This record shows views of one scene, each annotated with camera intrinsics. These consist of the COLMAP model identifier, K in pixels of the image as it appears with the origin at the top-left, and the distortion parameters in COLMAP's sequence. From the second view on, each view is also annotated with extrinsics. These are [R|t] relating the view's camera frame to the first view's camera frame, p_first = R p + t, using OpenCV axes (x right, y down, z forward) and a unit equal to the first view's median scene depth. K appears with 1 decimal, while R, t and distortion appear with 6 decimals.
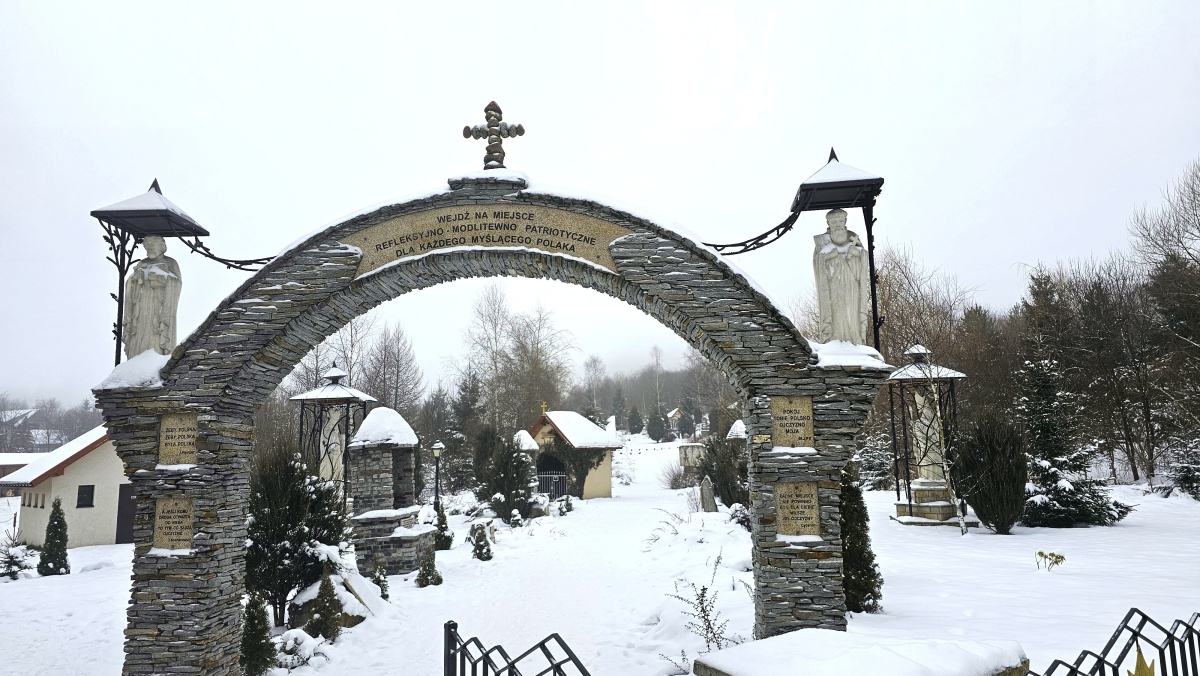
lens RADIAL K [[808.3, 0, 598.5], [0, 808.3, 341.0], [0, 0, 1]] dist [0.062519, -0.045154]
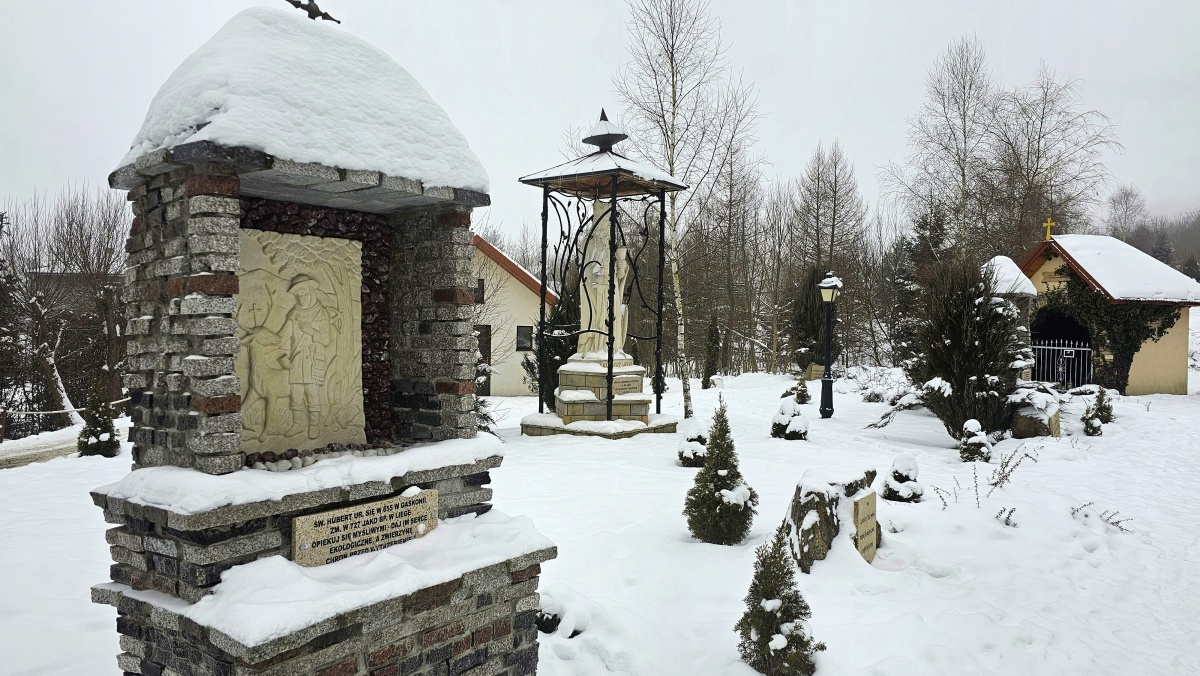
lens RADIAL K [[808.3, 0, 605.6], [0, 808.3, 311.2], [0, 0, 1]] dist [0.062519, -0.045154]
pose [[0.849314, 0.037506, -0.526555, -0.036371], [0.034065, 0.991500, 0.125569, 0.078371], [0.526788, -0.124585, 0.840817, 0.476710]]
